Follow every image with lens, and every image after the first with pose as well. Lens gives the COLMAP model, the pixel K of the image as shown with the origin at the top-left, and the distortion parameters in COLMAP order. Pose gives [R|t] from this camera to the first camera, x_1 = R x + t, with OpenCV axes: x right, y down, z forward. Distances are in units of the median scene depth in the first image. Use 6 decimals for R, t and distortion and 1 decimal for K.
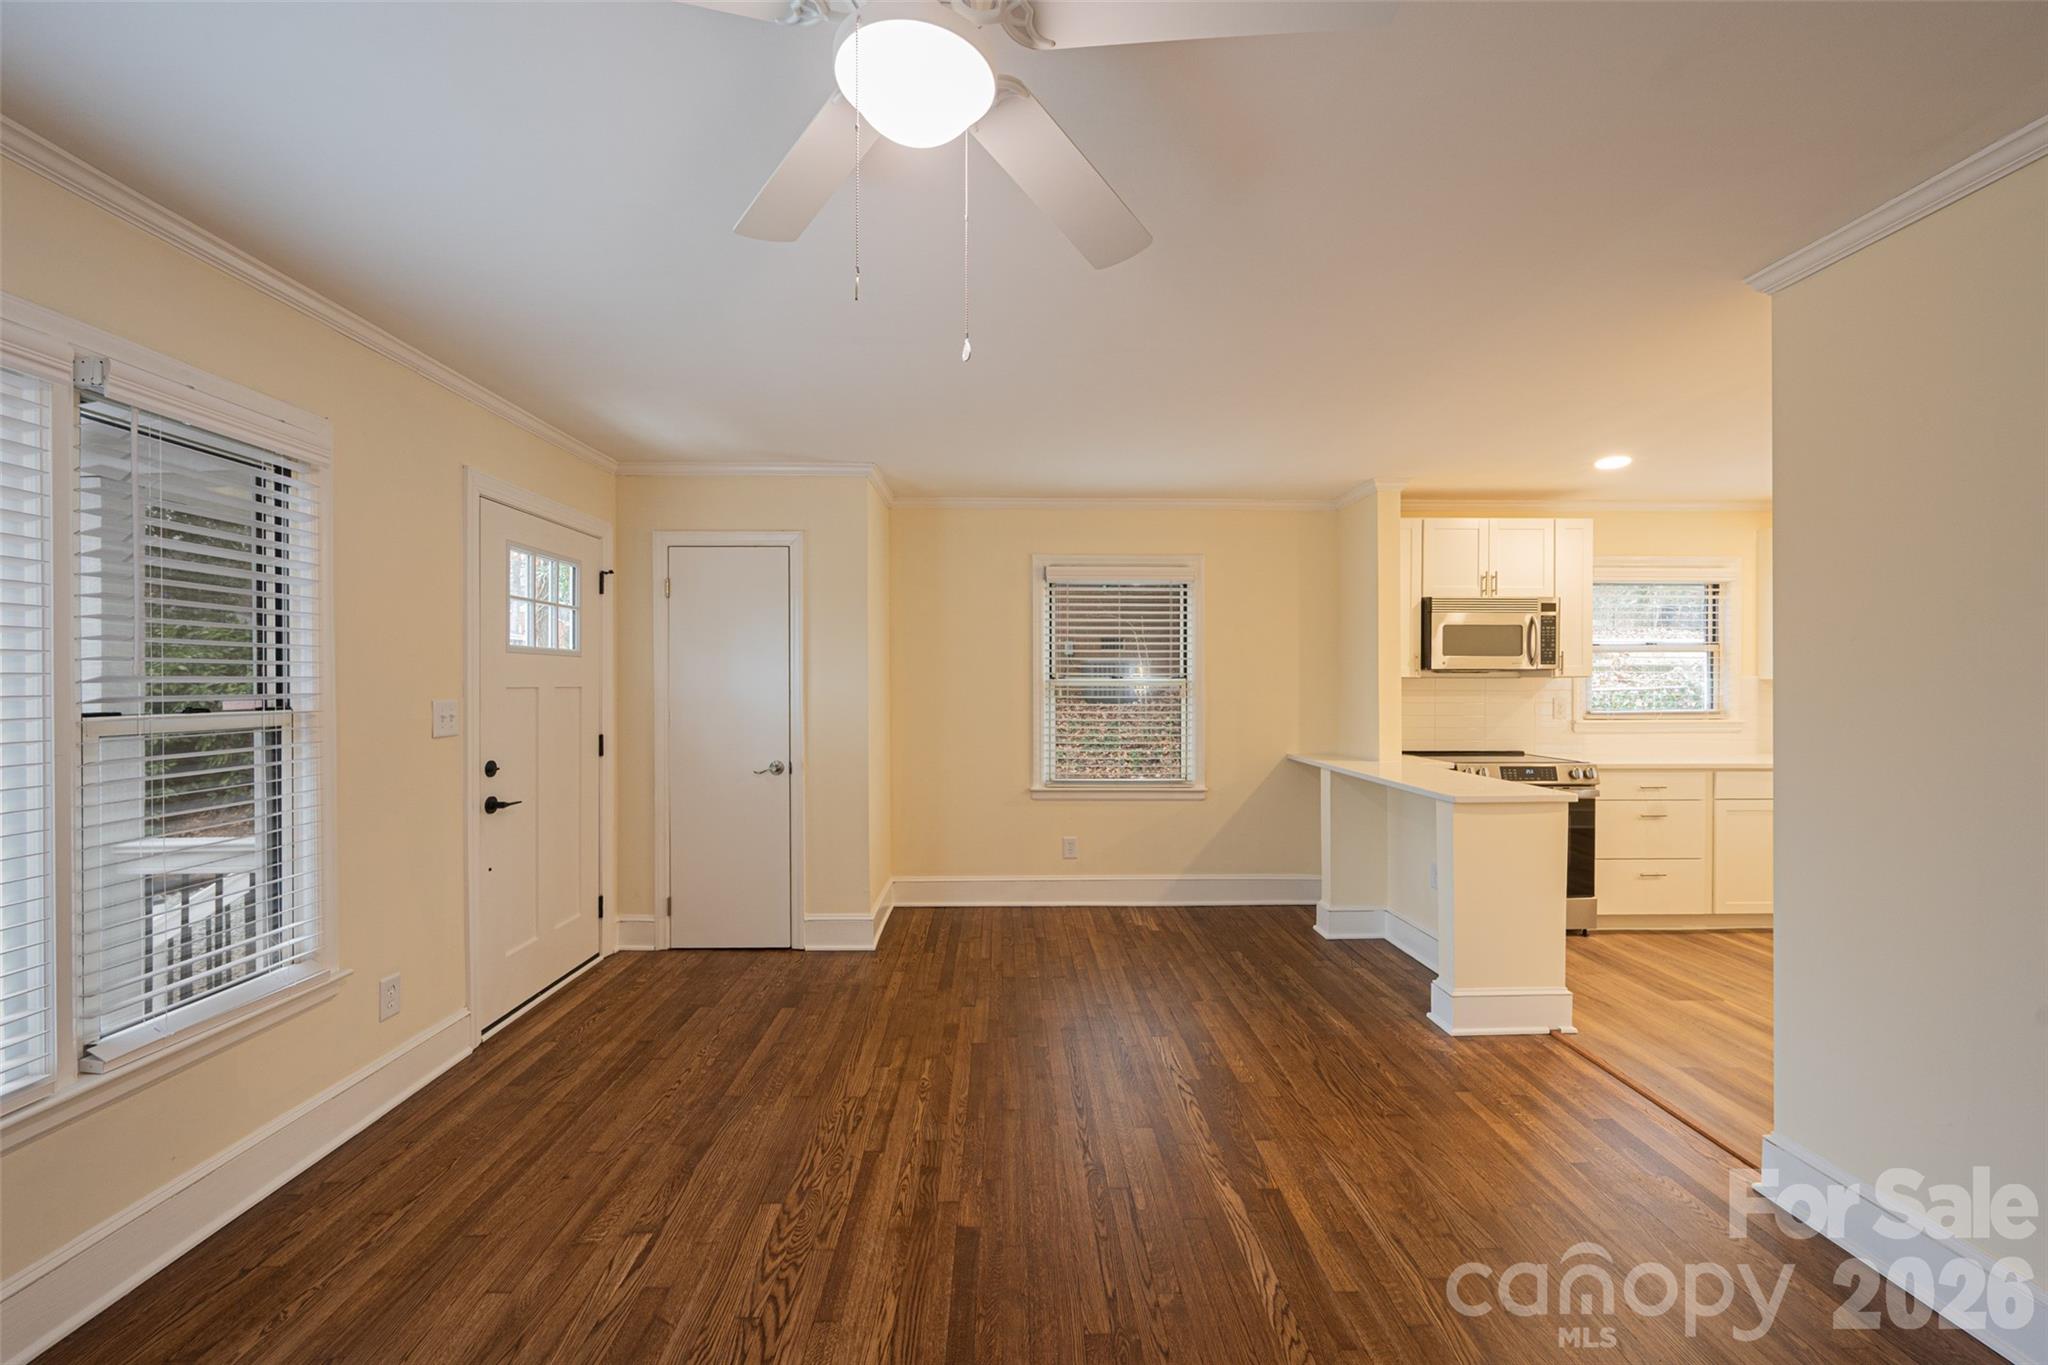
lens RADIAL K [[800.8, 0, 1019.4], [0, 800.8, 686.4], [0, 0, 1]] dist [-0.000001, 0.000100]
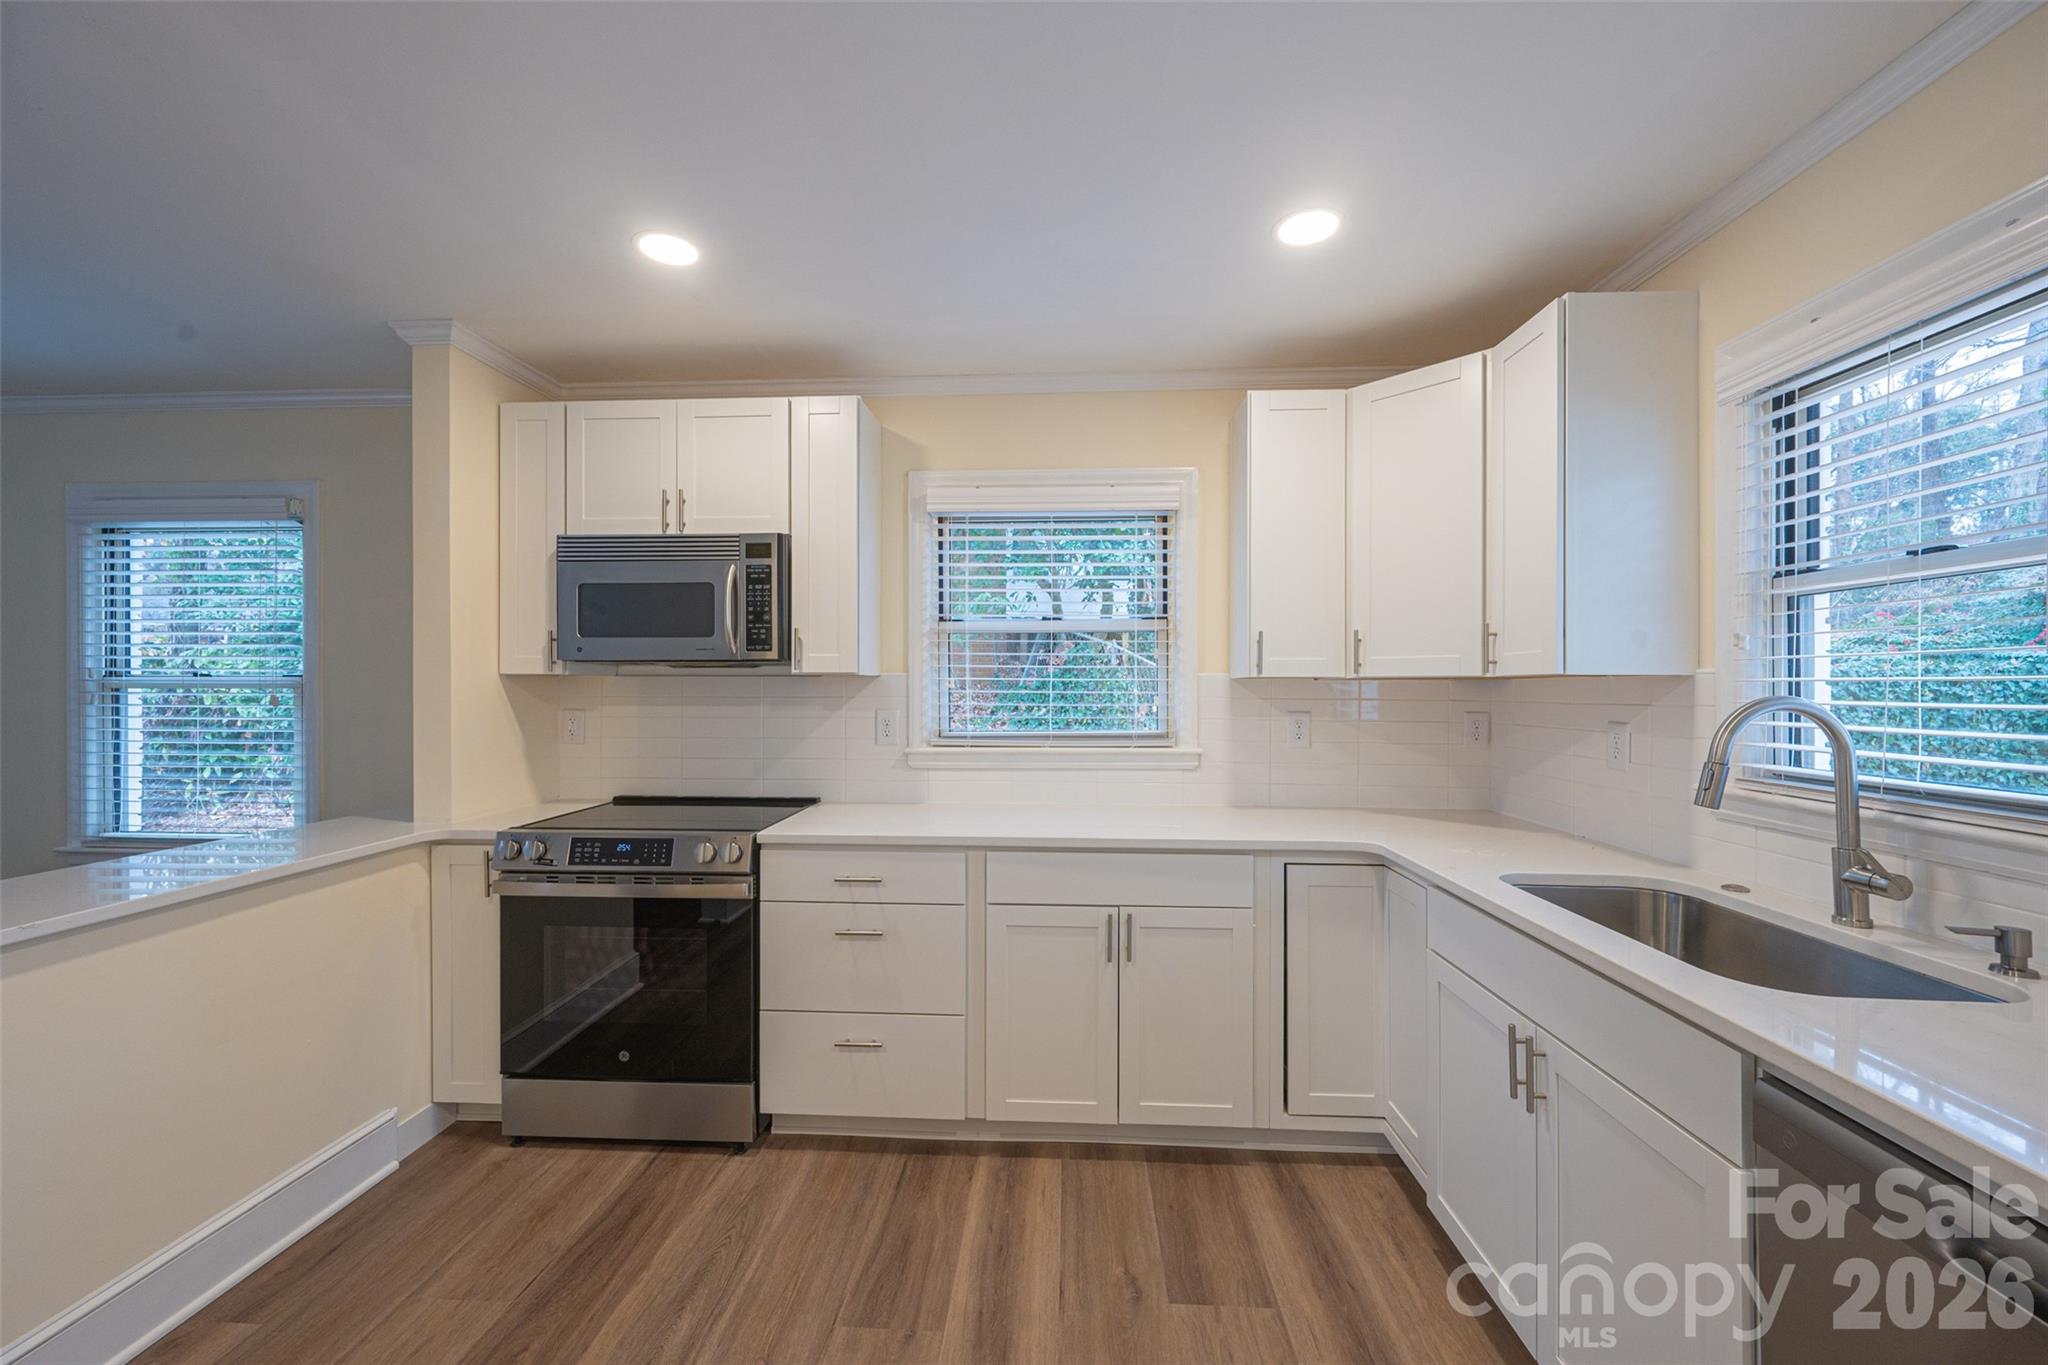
lens RADIAL K [[800.8, 0, 1019.4], [0, 800.8, 686.4], [0, 0, 1]] dist [-0.000001, 0.000100]
pose [[0.997263, 0.001792, -0.073908, 0.930924], [-0.001883, 0.999998, -0.001154, -0.002408], [0.073906, 0.001290, 0.997264, 0.473306]]
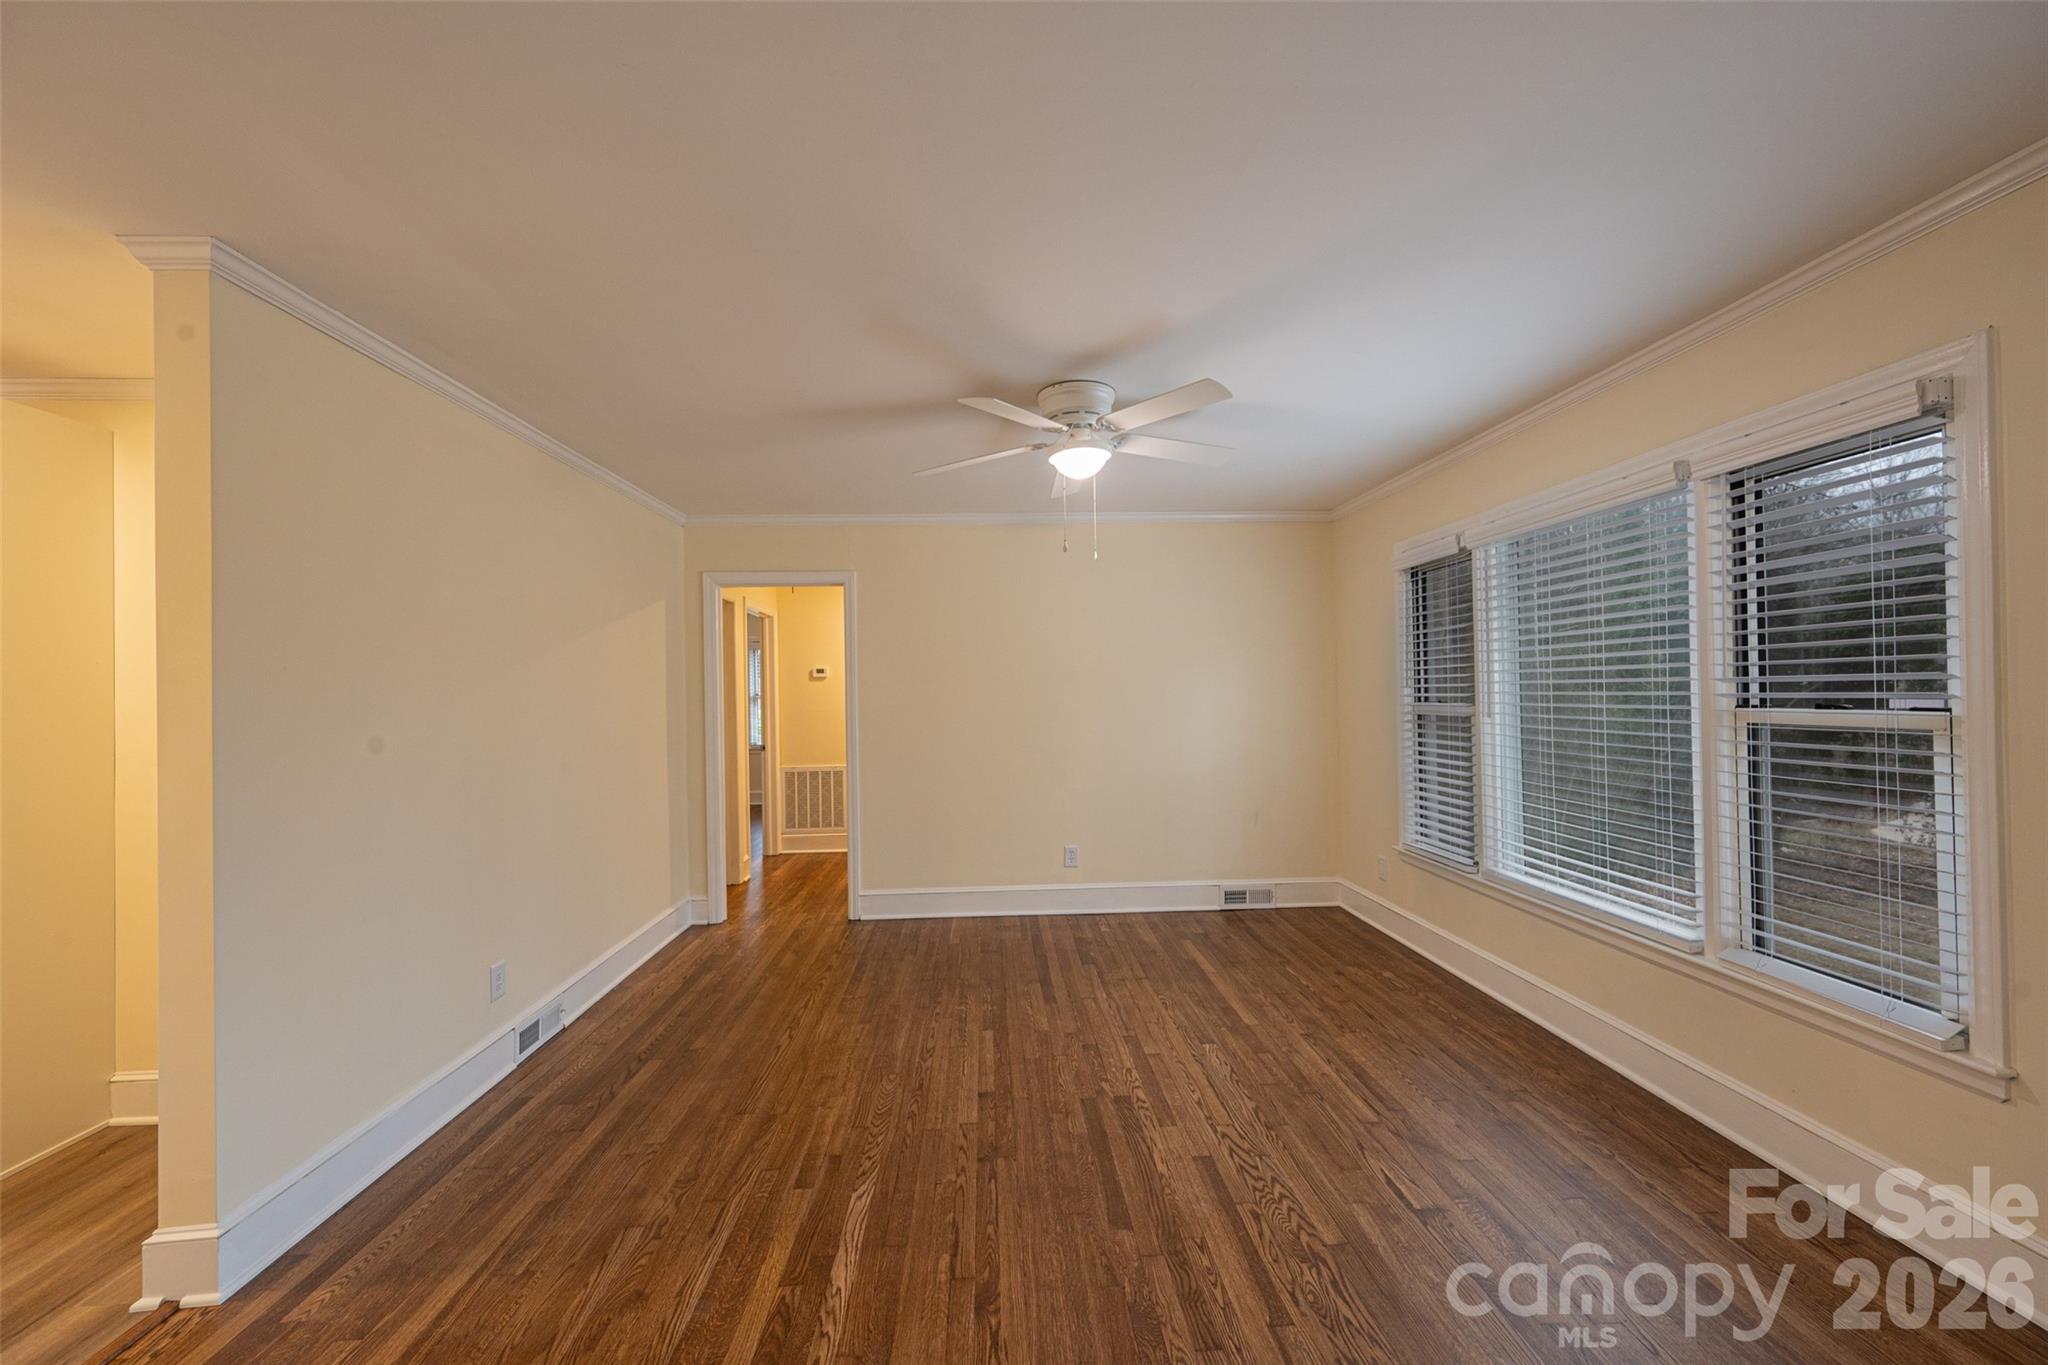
lens RADIAL K [[800.8, 0, 1019.4], [0, 800.8, 686.4], [0, 0, 1]] dist [-0.000001, 0.000100]
pose [[-0.999451, 0.019431, -0.026849, 0.036953], [0.019508, 0.999806, -0.002598, -0.006941], [0.026793, -0.003121, -0.999636, 0.929694]]
